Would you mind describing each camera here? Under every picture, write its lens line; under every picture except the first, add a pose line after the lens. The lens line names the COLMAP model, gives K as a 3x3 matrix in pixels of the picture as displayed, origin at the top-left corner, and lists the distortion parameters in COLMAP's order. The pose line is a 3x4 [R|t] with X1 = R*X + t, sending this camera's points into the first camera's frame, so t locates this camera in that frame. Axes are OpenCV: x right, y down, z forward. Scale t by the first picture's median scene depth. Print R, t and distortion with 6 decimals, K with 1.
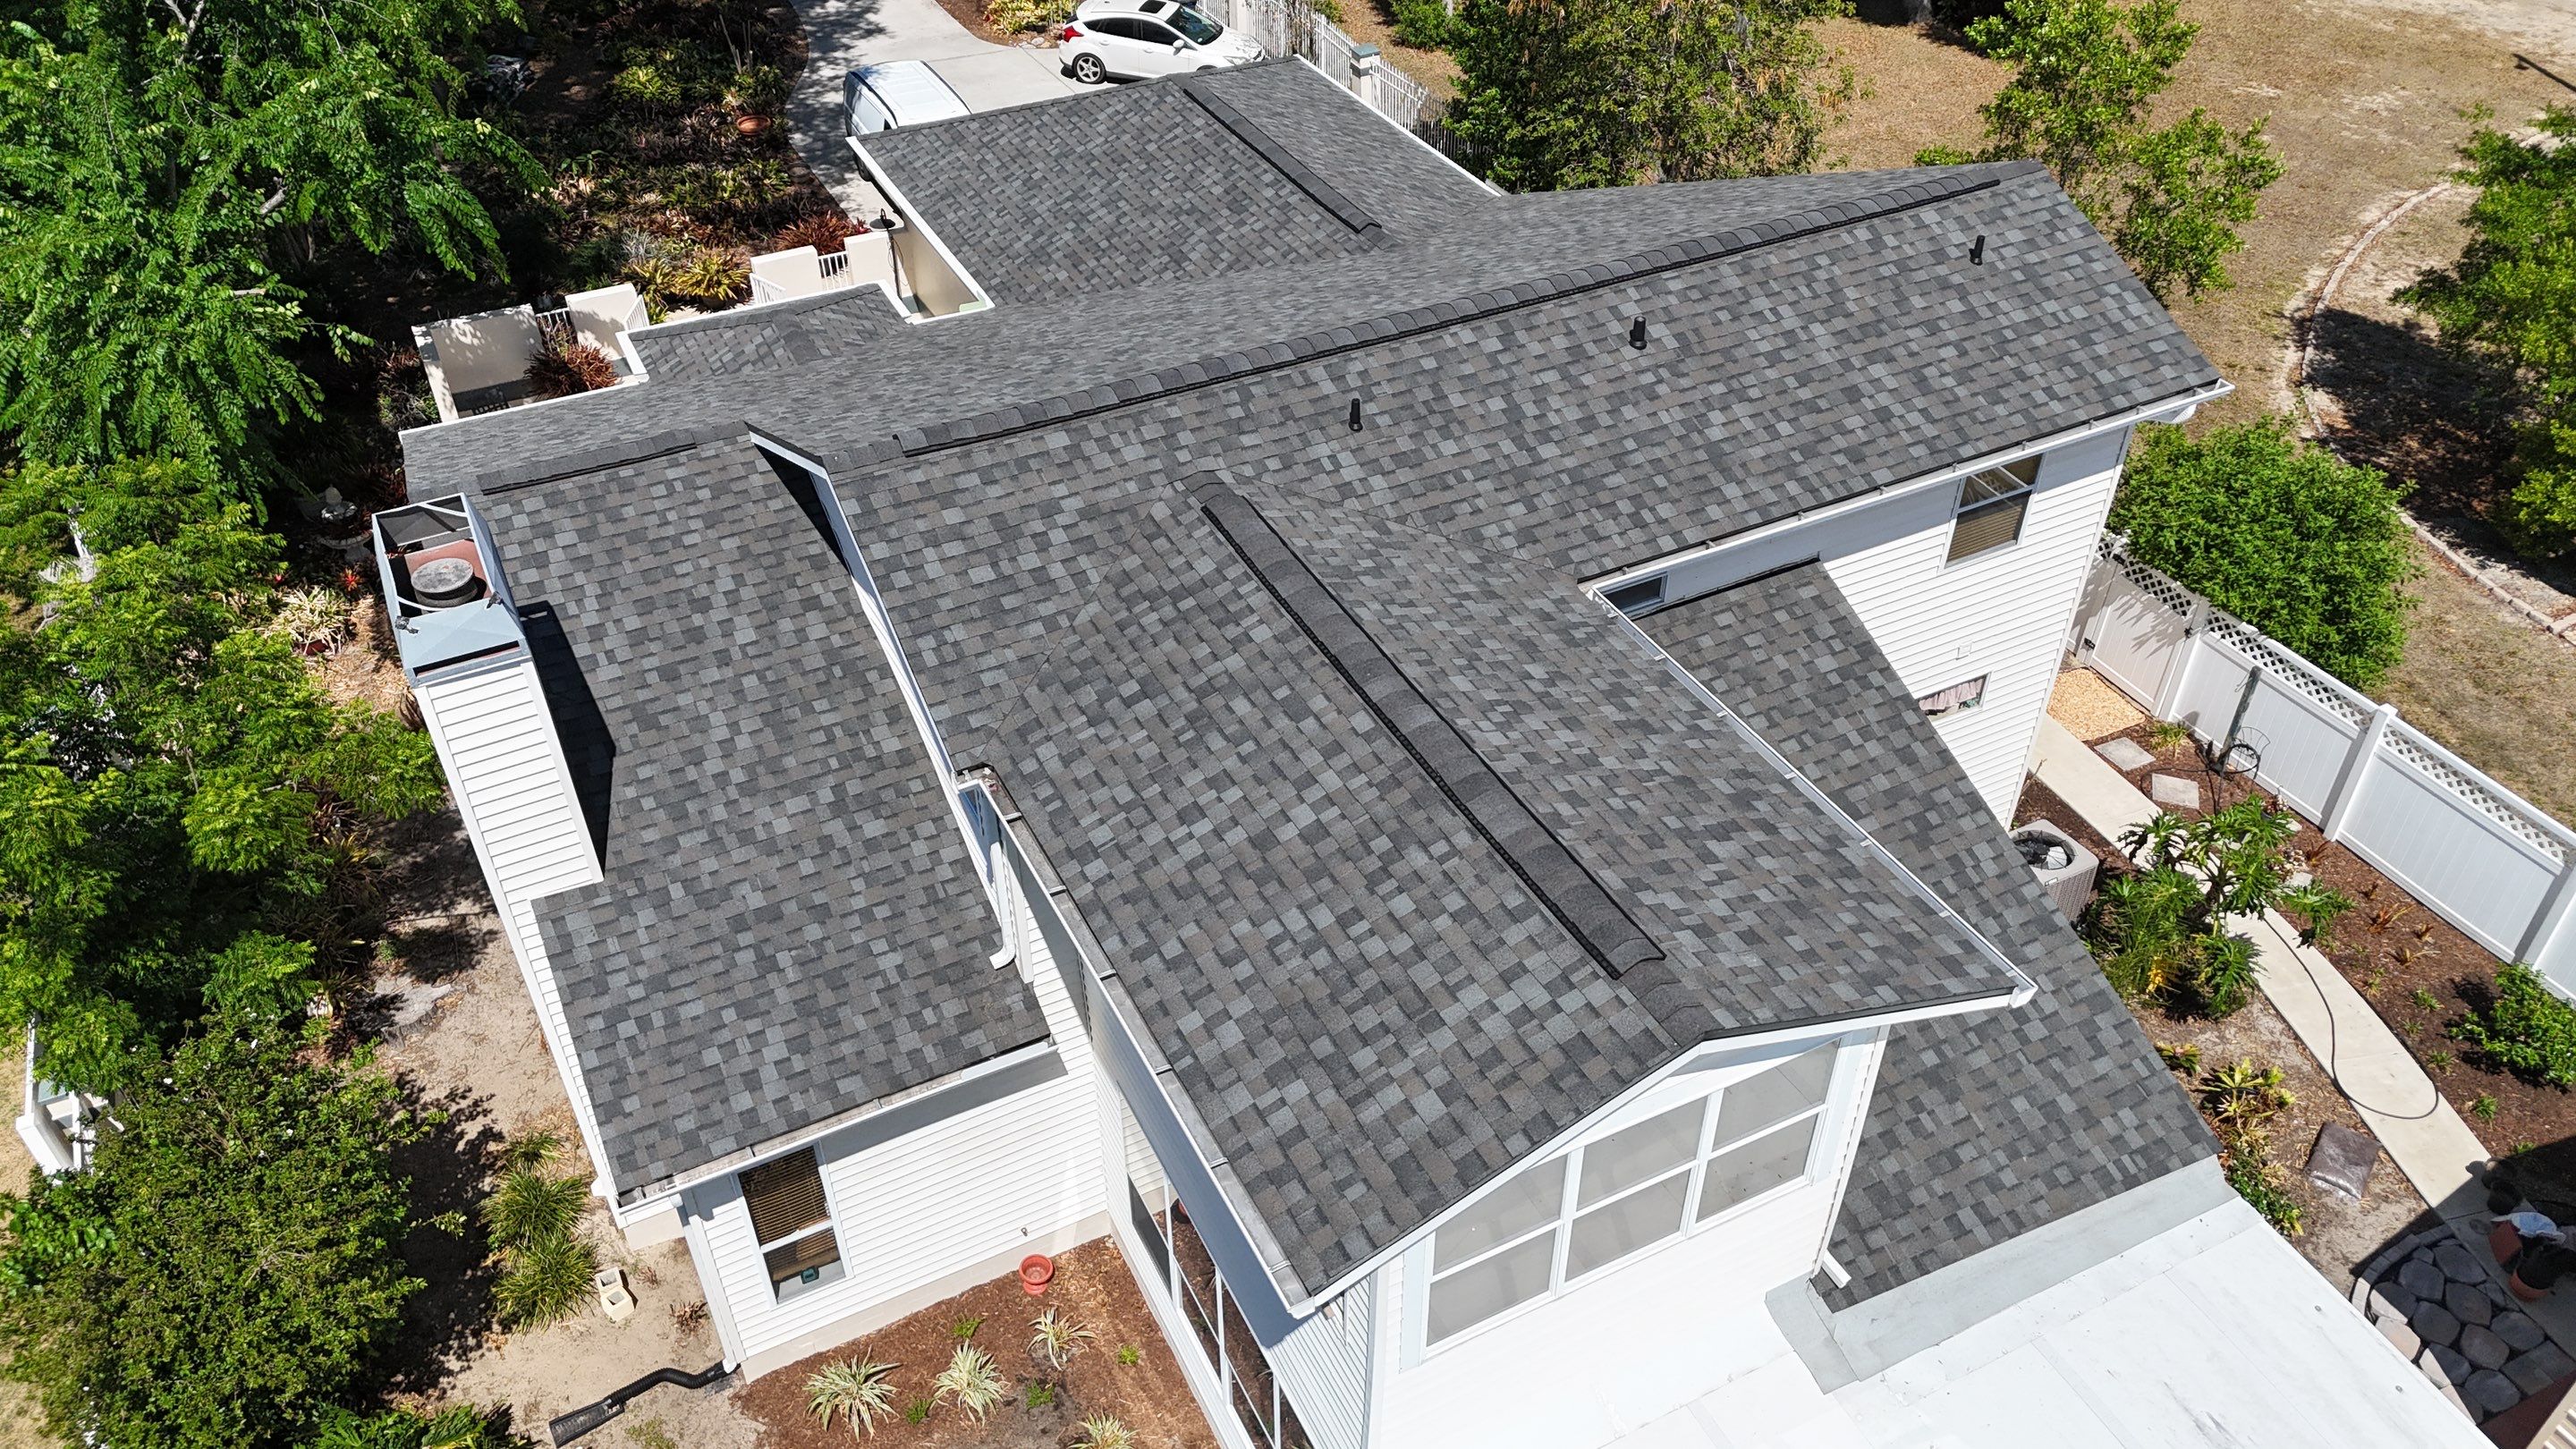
lens RADIAL K [[1888.0, 0, 1300.8], [0, 1888.0, 721.9], [0, 0, 1]] dist [0.077838, -0.076649]
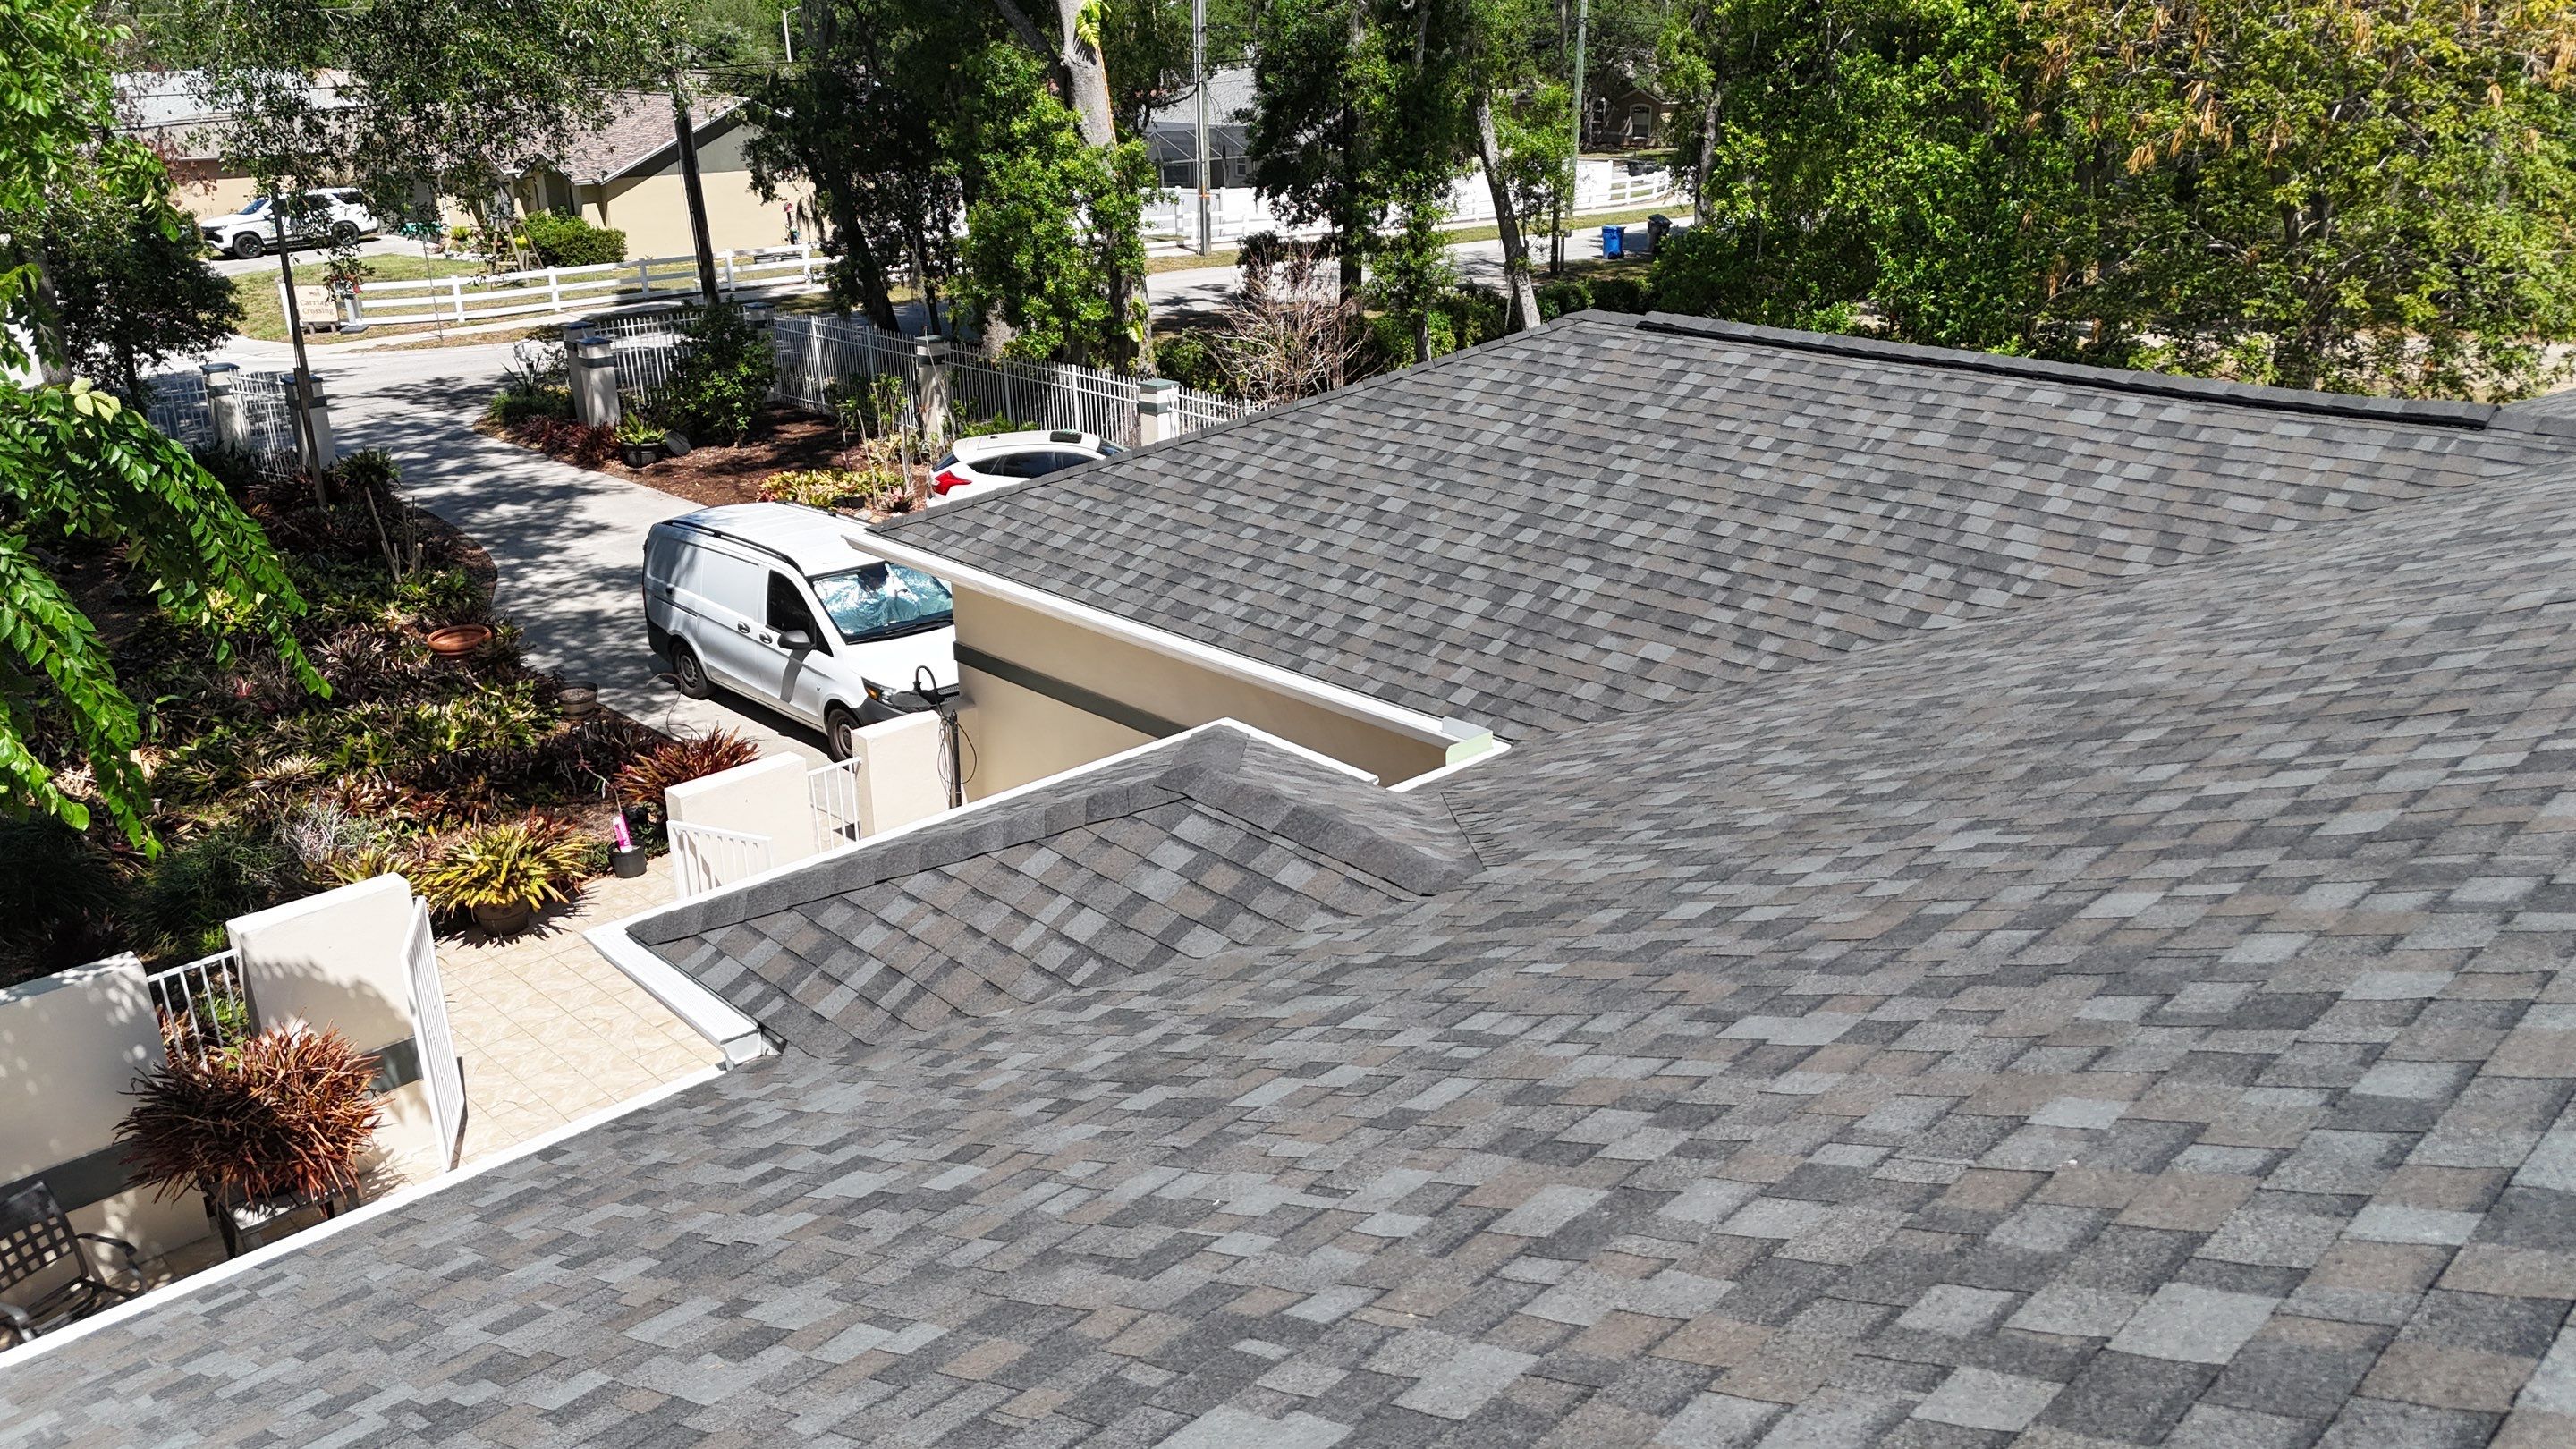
lens RADIAL K [[1888.0, 0, 1306.0], [0, 1888.0, 732.4], [0, 0, 1]] dist [0.077838, -0.076649]
pose [[0.951986, -0.113236, 0.284431, -0.451260], [0.195592, 0.939705, -0.280534, -0.166458], [-0.235514, 0.322696, 0.916733, 0.911589]]
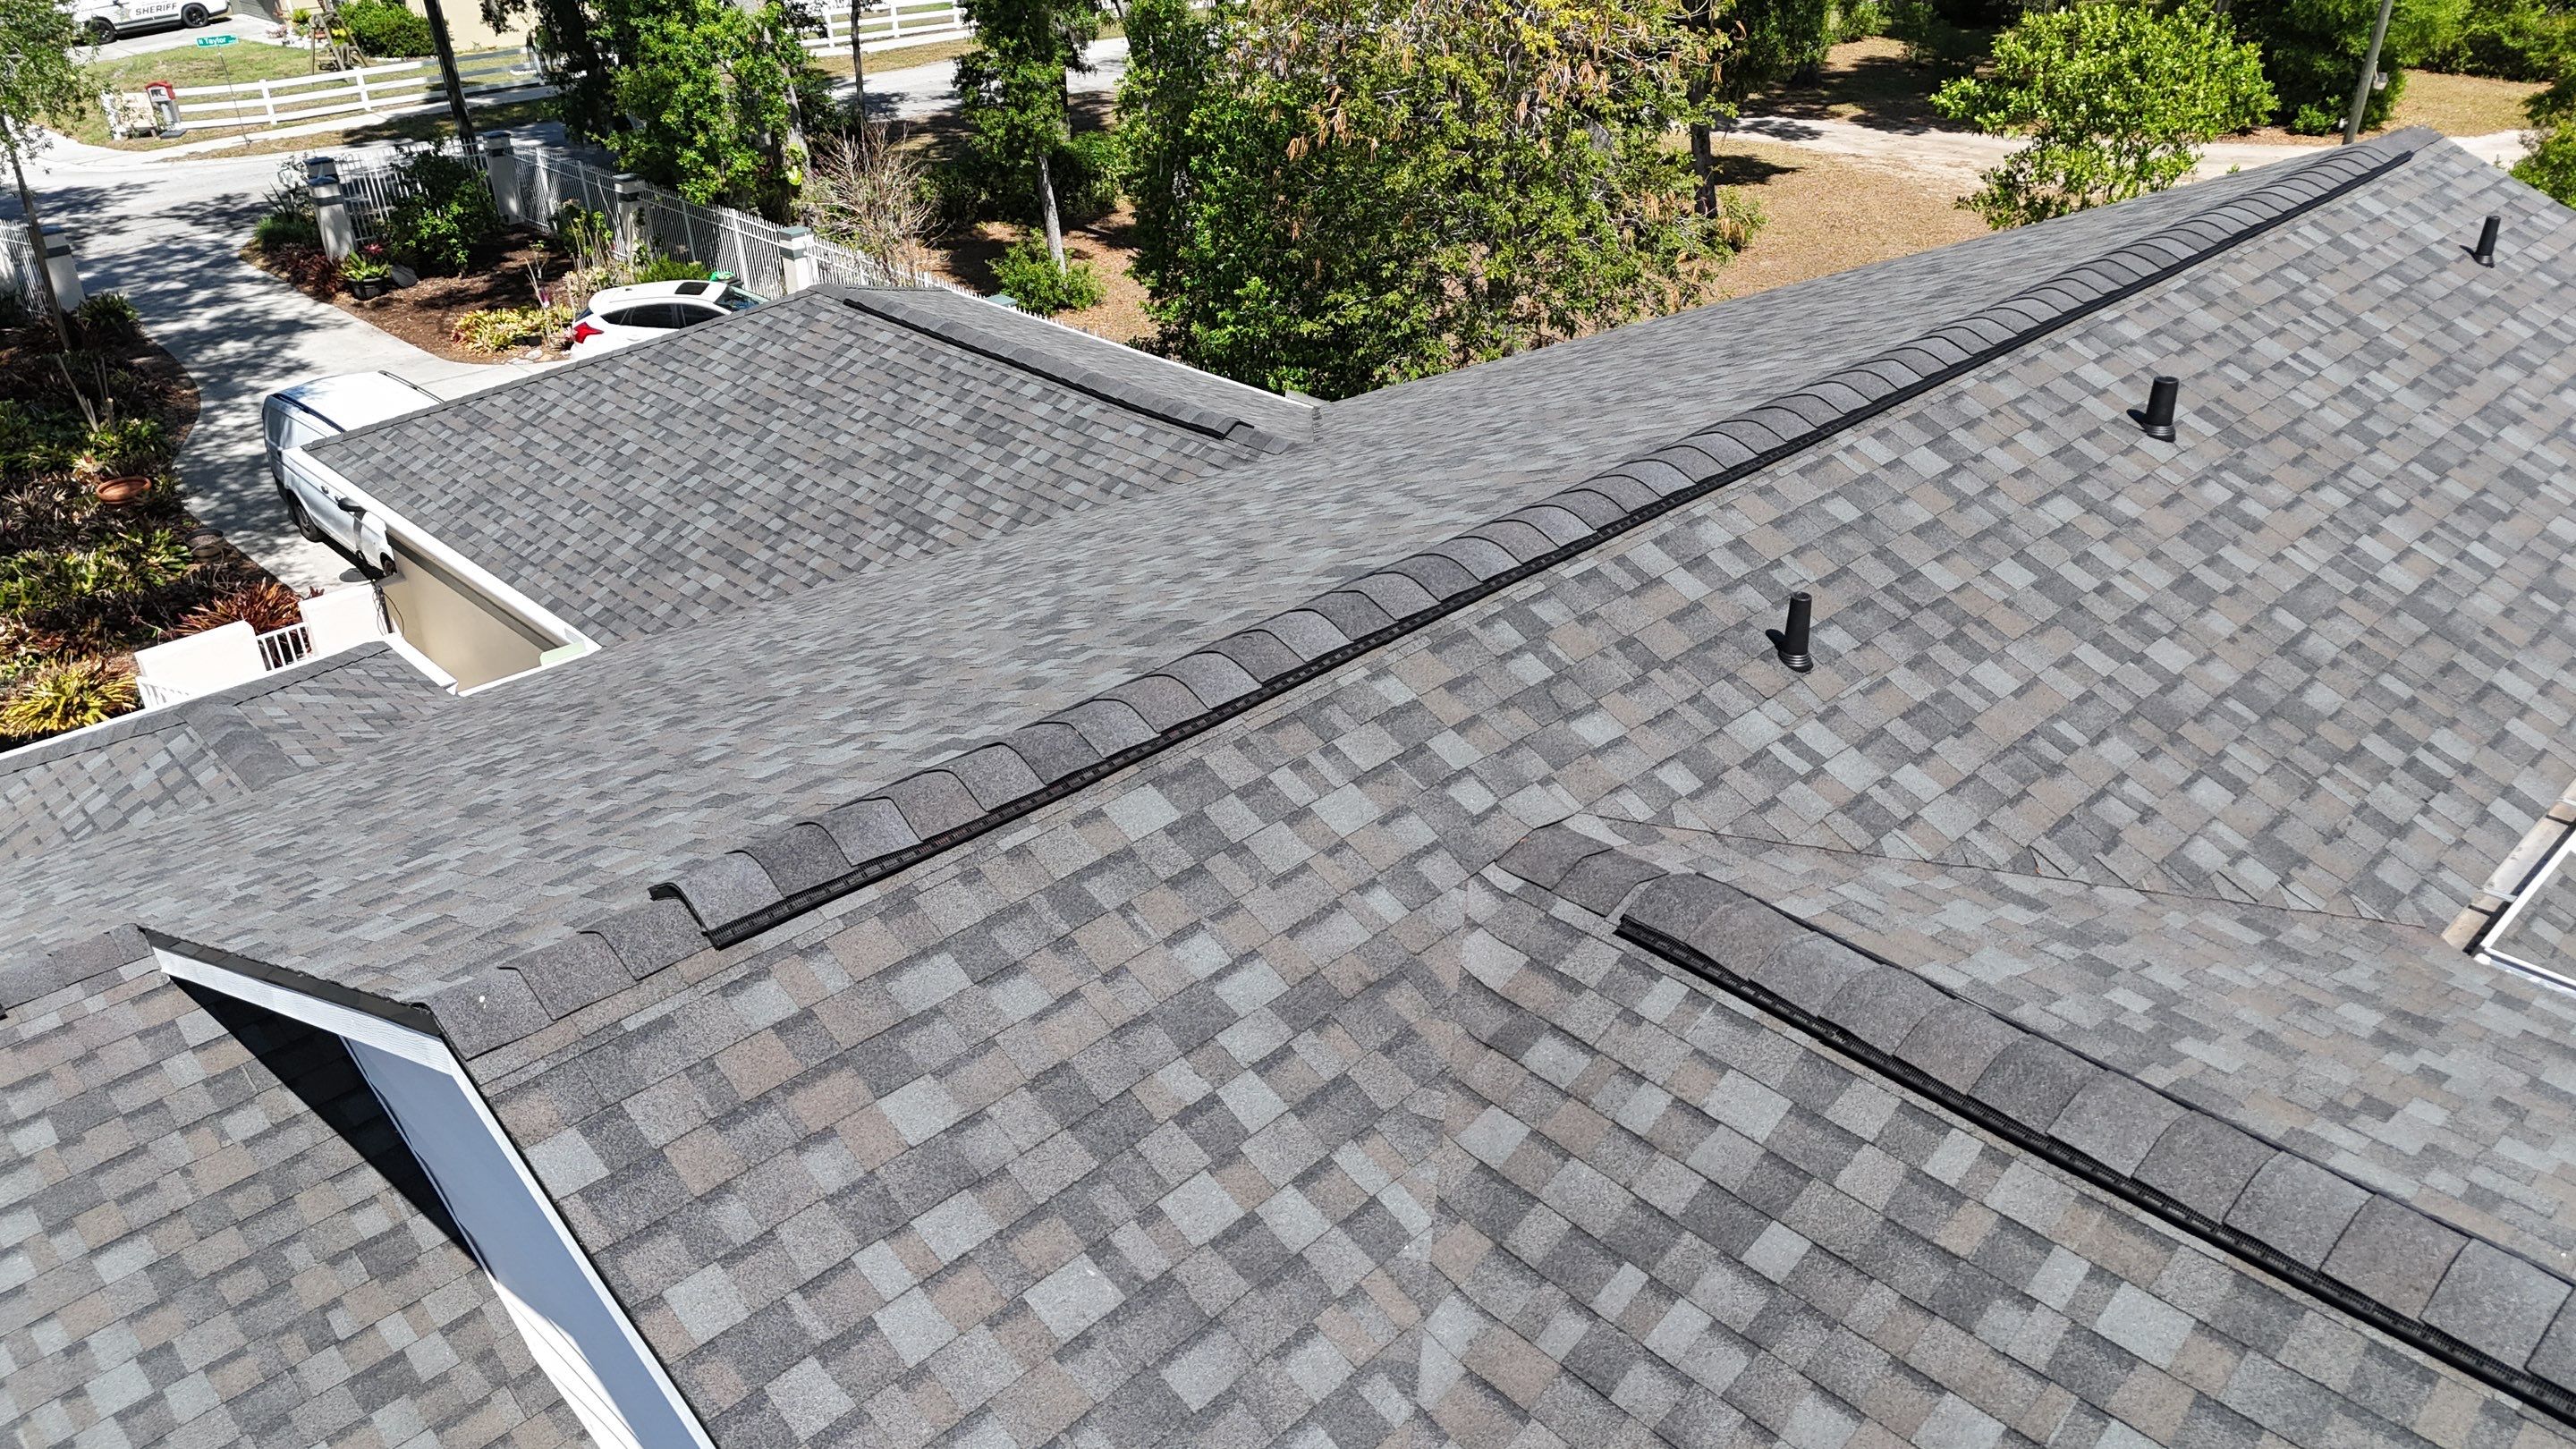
lens RADIAL K [[1888.0, 0, 1301.7], [0, 1888.0, 726.4], [0, 0, 1]] dist [0.077838, -0.076649]
pose [[0.953625, -0.156311, 0.257226, -0.156506], [0.199225, 0.968386, -0.150127, -0.089101], [-0.225628, 0.194411, 0.954618, 0.552482]]
